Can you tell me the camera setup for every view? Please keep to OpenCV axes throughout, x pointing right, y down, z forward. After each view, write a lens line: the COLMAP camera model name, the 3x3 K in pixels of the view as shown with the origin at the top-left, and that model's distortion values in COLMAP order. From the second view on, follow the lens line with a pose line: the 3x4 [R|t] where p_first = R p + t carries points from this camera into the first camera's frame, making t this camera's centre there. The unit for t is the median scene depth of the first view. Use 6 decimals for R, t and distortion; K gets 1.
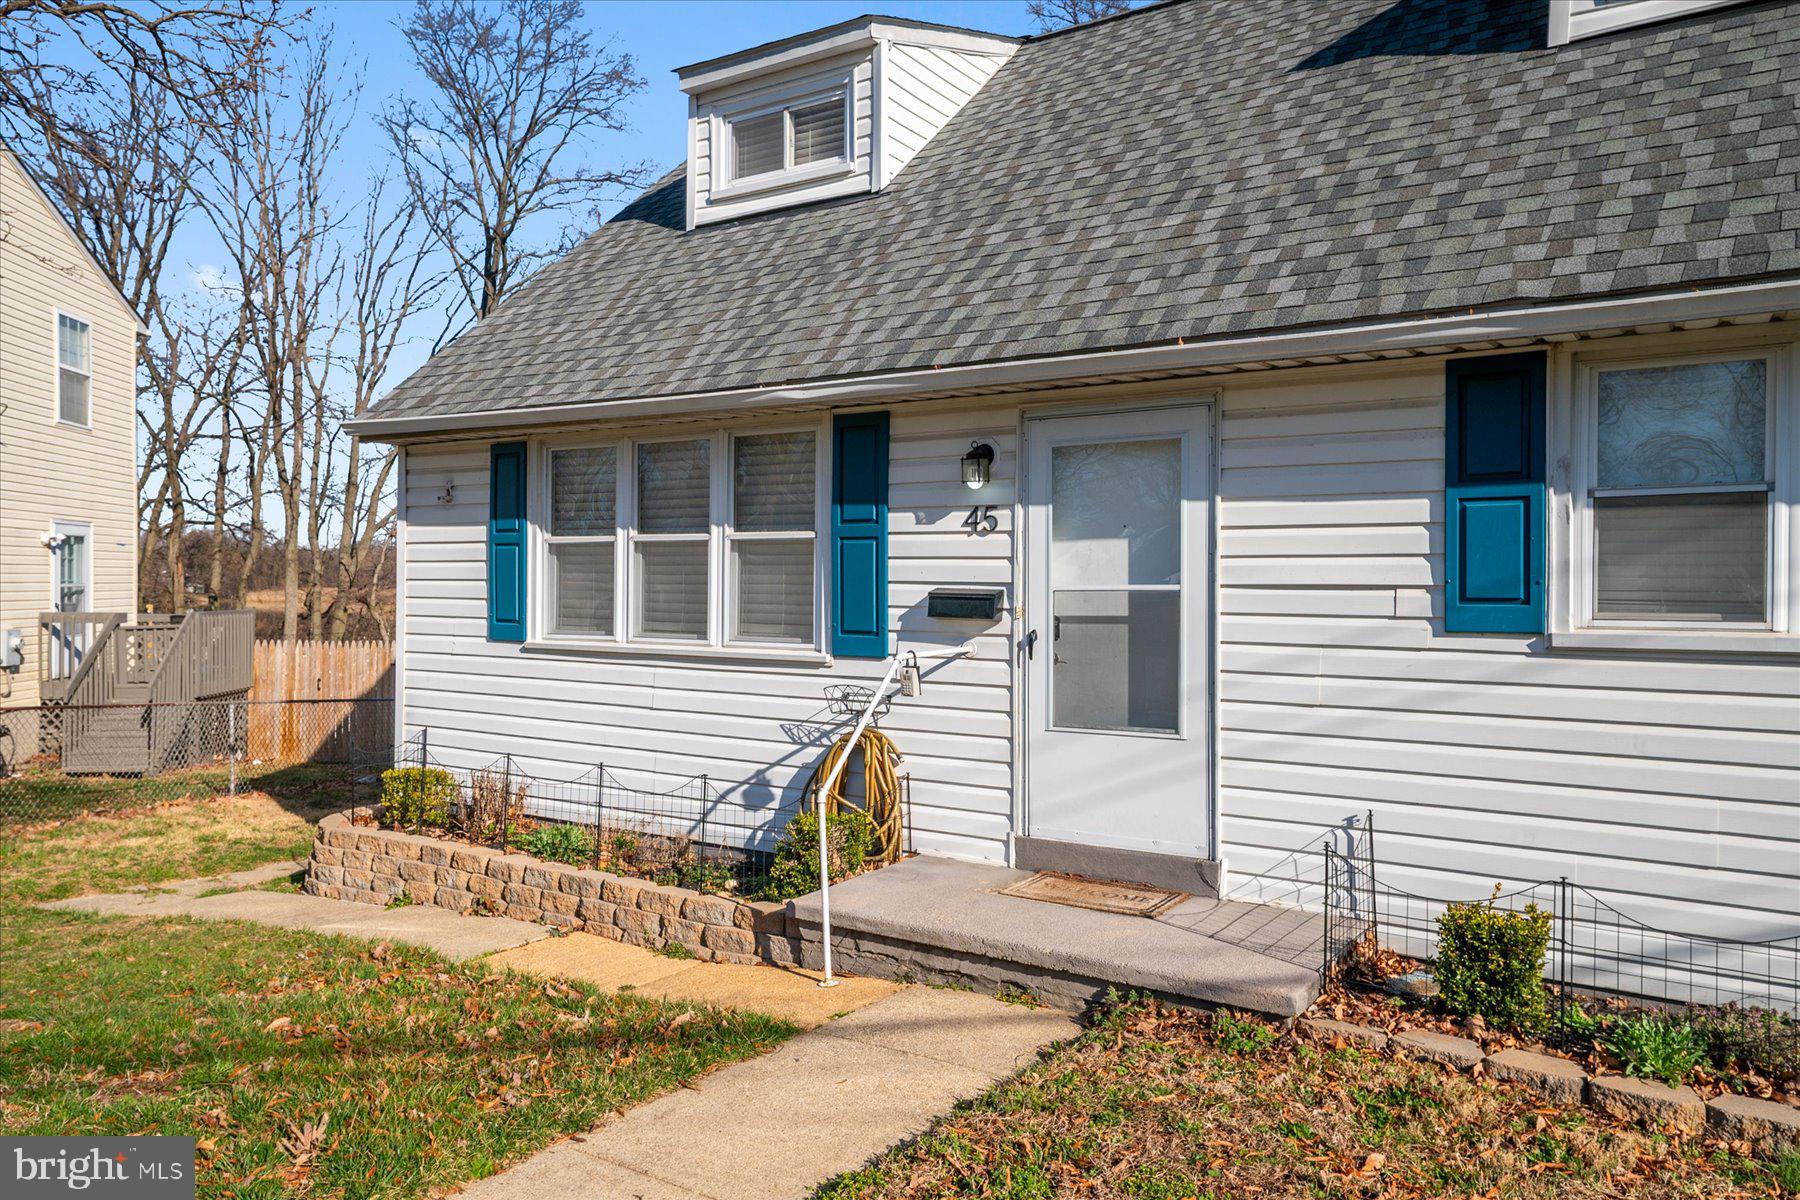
lens RADIAL K [[1211.6, 0, 900.0], [0, 1211.6, 600.0], [0, 0, 1]] dist [0.026788, 0.000469]
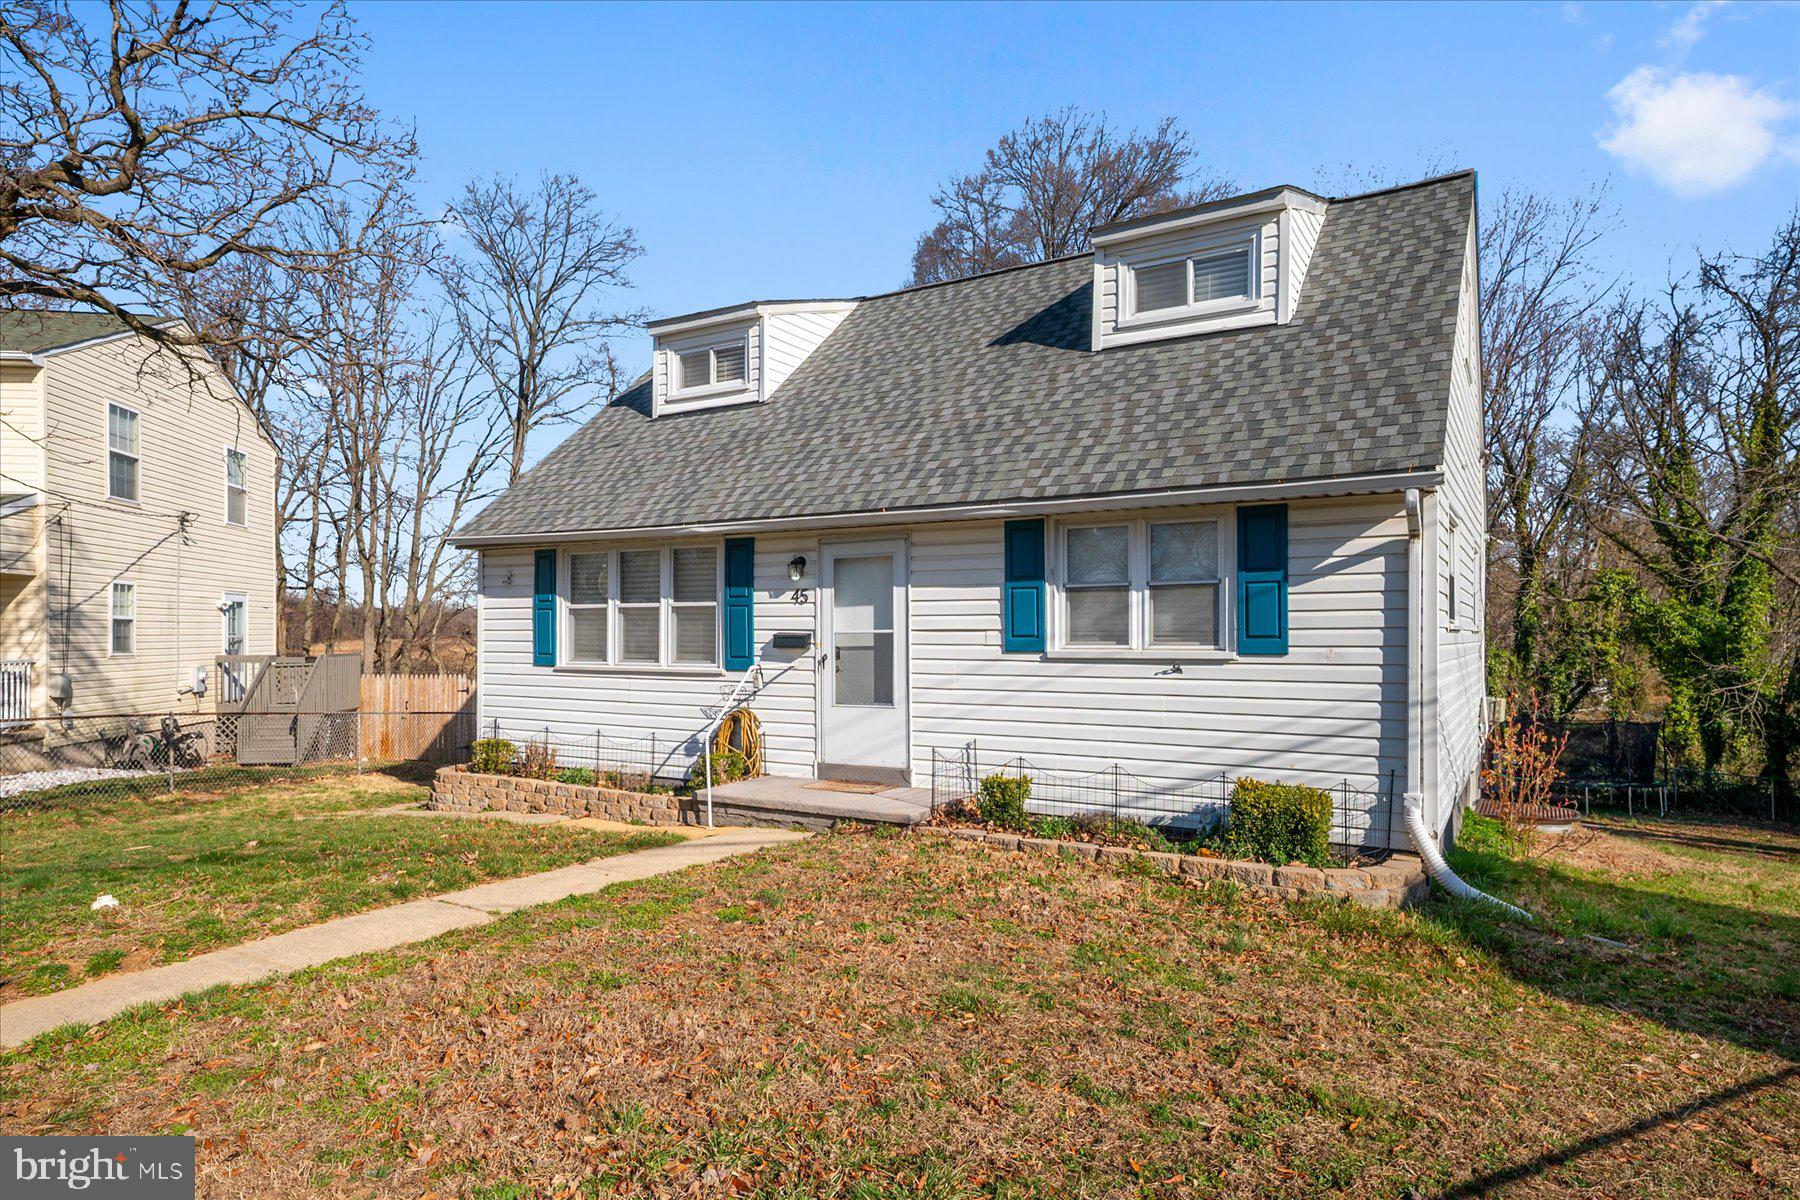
lens RADIAL K [[984.9, 0, 897.6], [0, 984.9, 640.7], [0, 0, 1]] dist [0.003901, 0.000122]
pose [[0.999206, -0.007228, 0.039173, 0.149077], [0.007414, 0.999962, -0.004614, 0.010713], [-0.039138, 0.004901, 0.999222, -0.509977]]
